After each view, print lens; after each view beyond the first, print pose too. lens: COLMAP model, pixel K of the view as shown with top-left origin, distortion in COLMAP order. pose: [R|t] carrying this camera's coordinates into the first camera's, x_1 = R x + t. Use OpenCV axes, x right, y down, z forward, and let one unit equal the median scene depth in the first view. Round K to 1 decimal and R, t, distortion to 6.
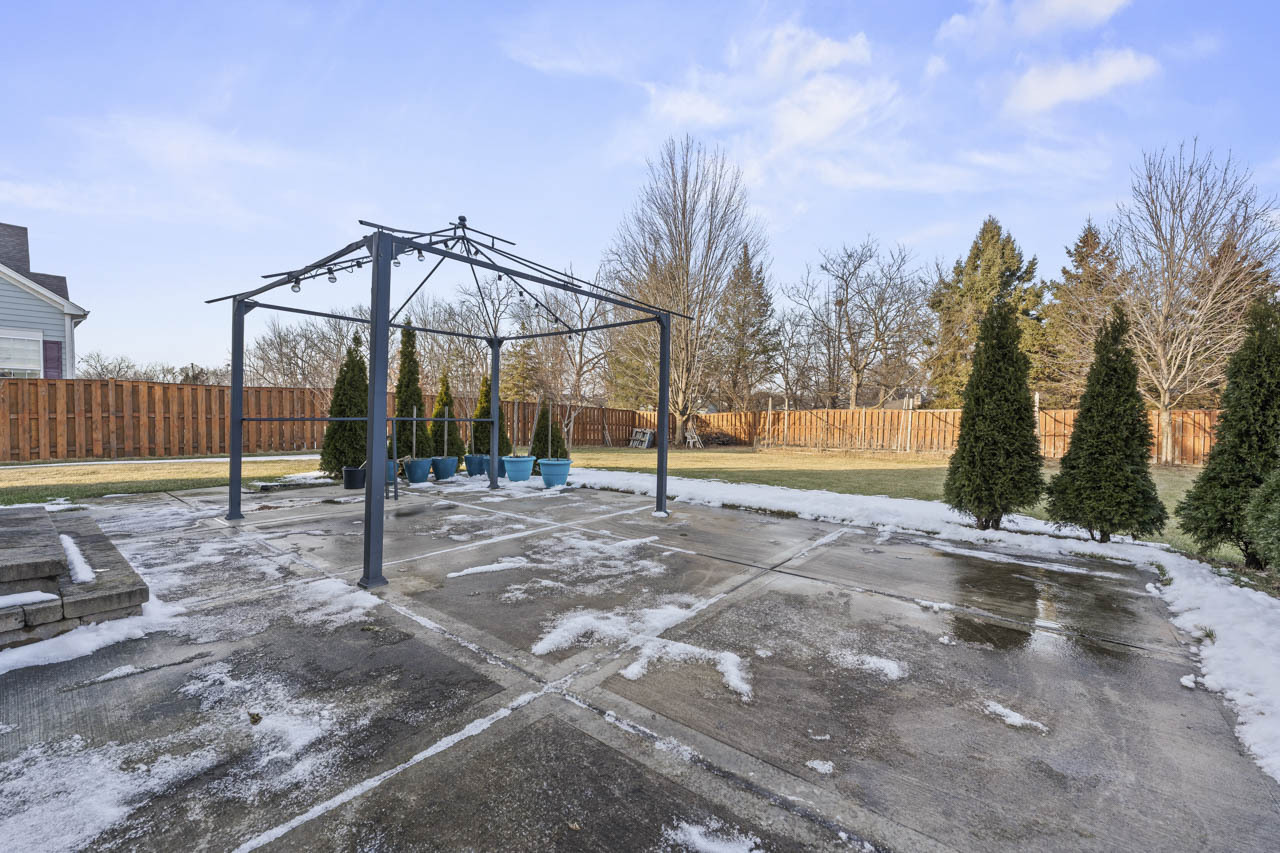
lens RADIAL K [[518.1, 0, 636.3], [0, 518.1, 409.6], [0, 0, 1]] dist [0.000196, -0.000191]
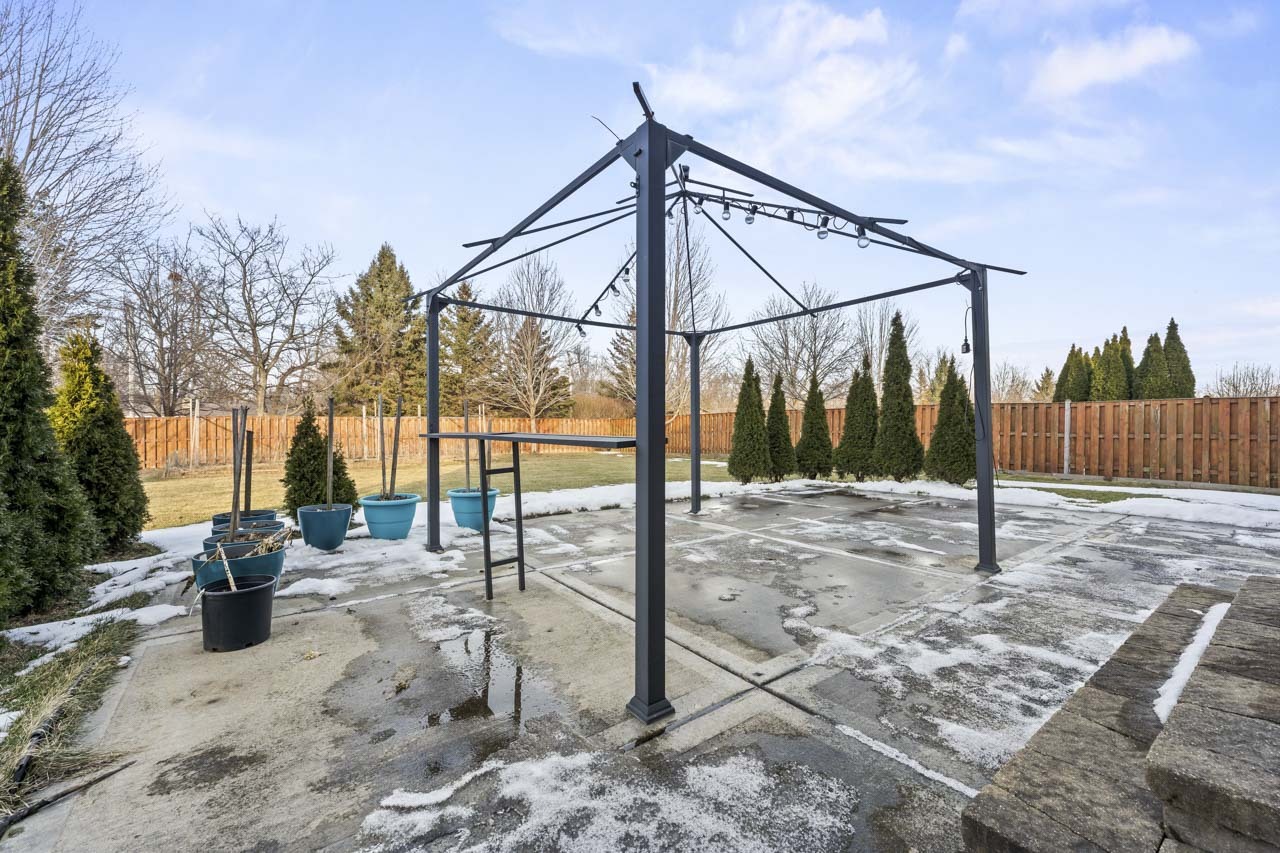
lens RADIAL K [[512.6, 0, 638.8], [0, 512.6, 424.8], [0, 0, 1]] dist [-0.001253, -0.000524]
pose [[0.259405, -0.014763, 0.965656, -1.569865], [0.002554, 0.999890, 0.014600, -0.002944], [-0.965765, -0.001322, 0.259414, 1.265576]]
